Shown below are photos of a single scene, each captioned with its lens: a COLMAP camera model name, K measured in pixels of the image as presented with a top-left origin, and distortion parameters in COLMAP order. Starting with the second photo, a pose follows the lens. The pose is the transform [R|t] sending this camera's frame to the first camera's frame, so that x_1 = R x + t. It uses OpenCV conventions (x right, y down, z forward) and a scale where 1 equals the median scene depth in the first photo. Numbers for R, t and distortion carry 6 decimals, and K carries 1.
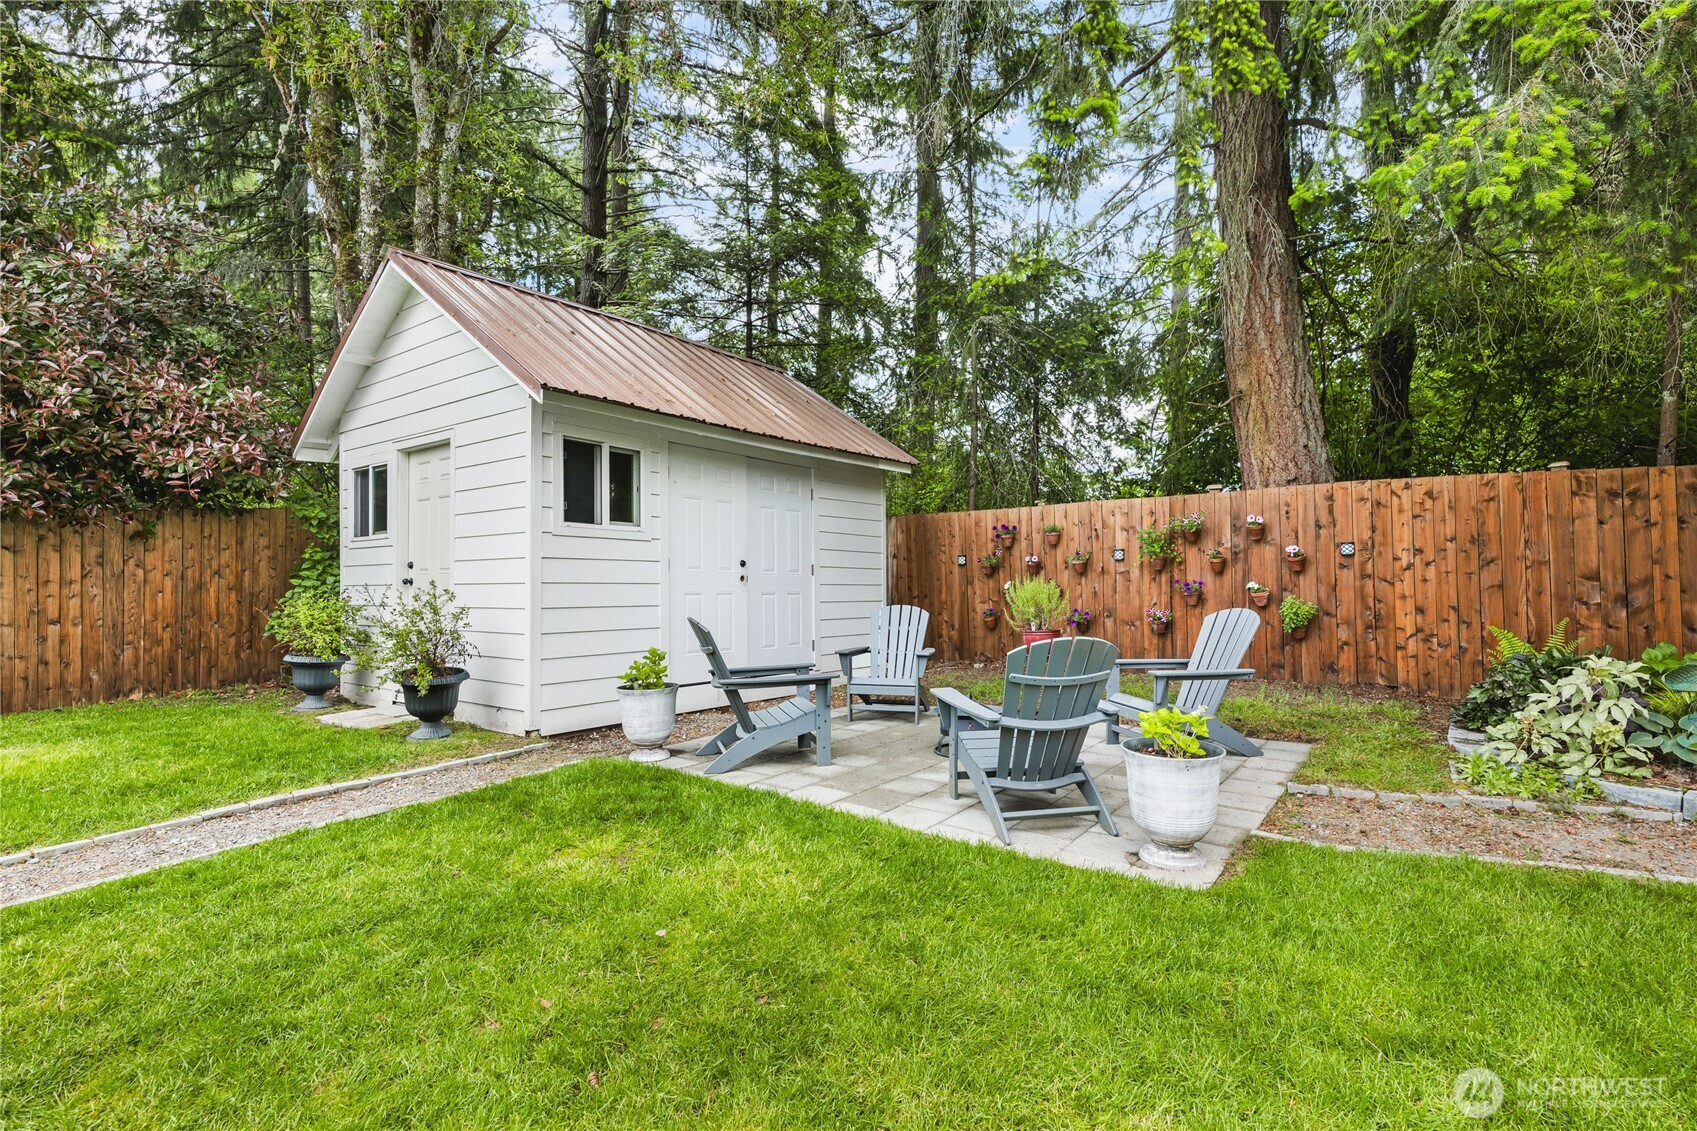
lens RADIAL K [[798.7, 0, 848.2], [0, 798.7, 575.5], [0, 0, 1]] dist [-0.000790, 0.003696]
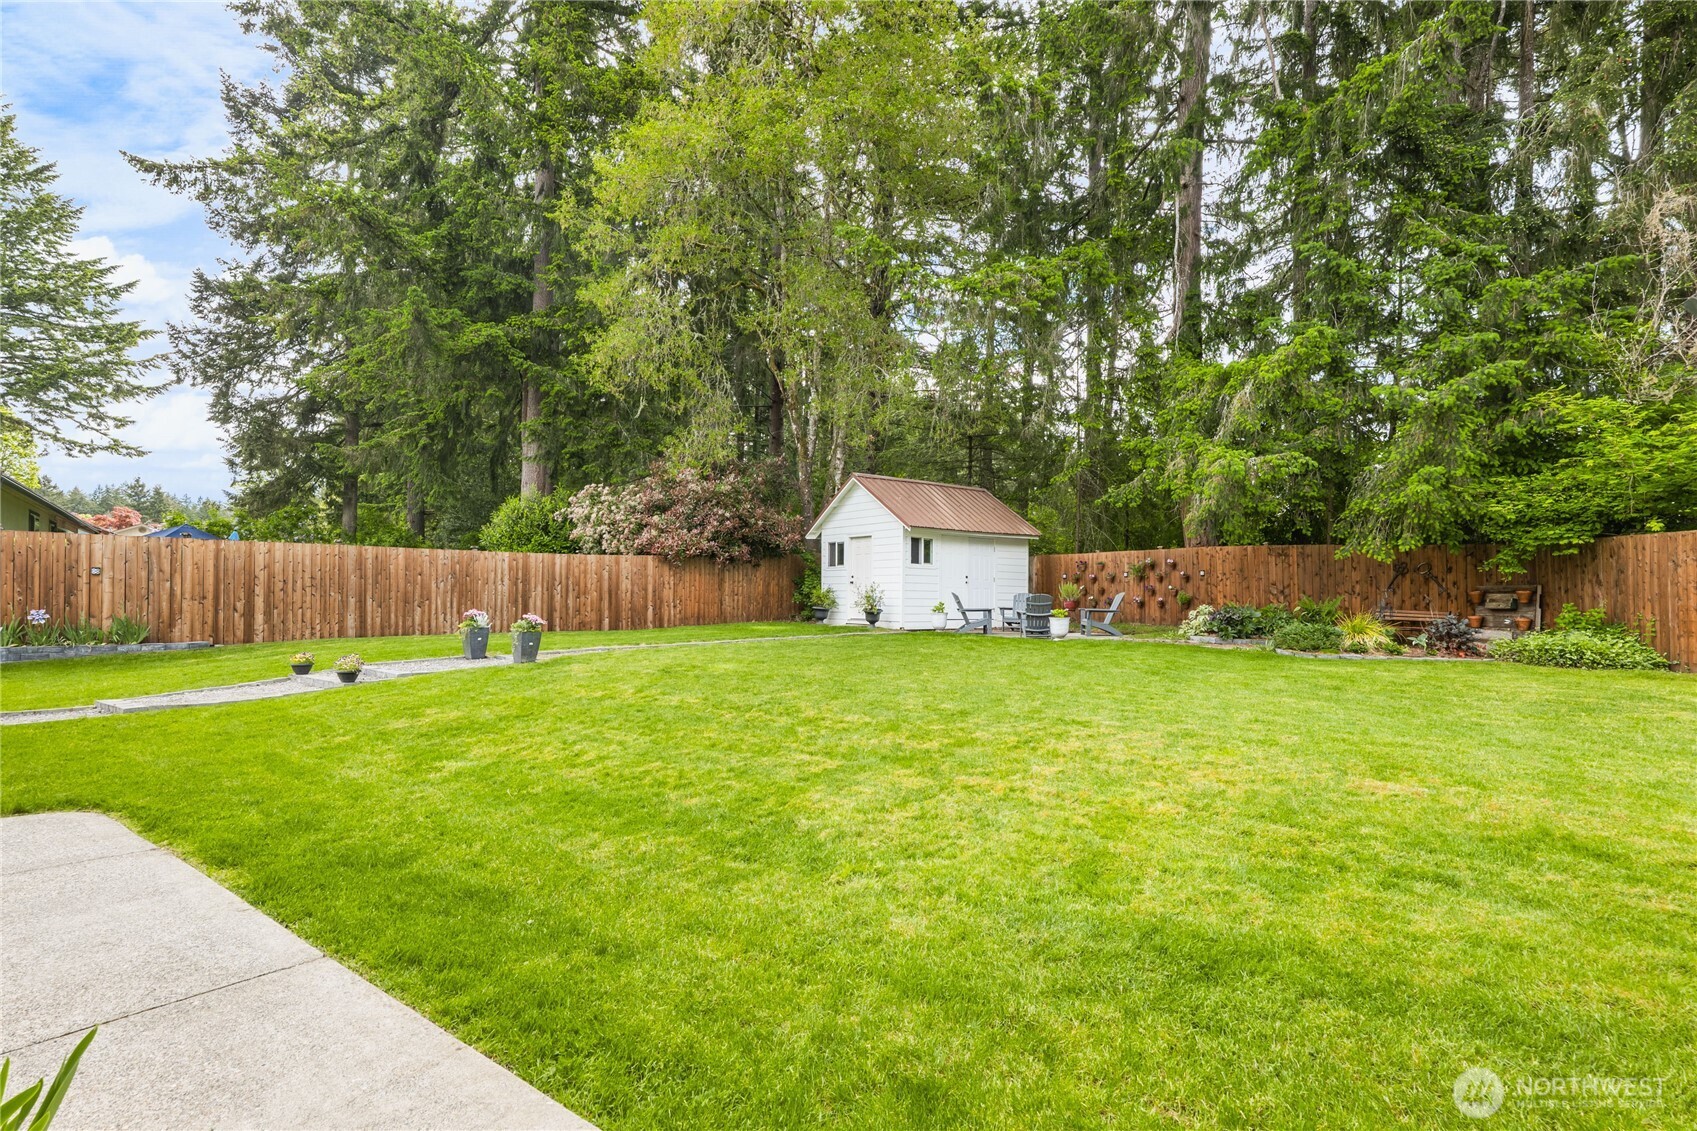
lens RADIAL K [[798.7, 0, 844.2], [0, 798.7, 596.3], [0, 0, 1]] dist [-0.000790, 0.003696]
pose [[0.964132, 0.013482, -0.265081, 0.199566], [-0.010802, 0.999875, 0.011564, 0.025744], [0.265204, -0.008286, 0.964157, -1.829307]]
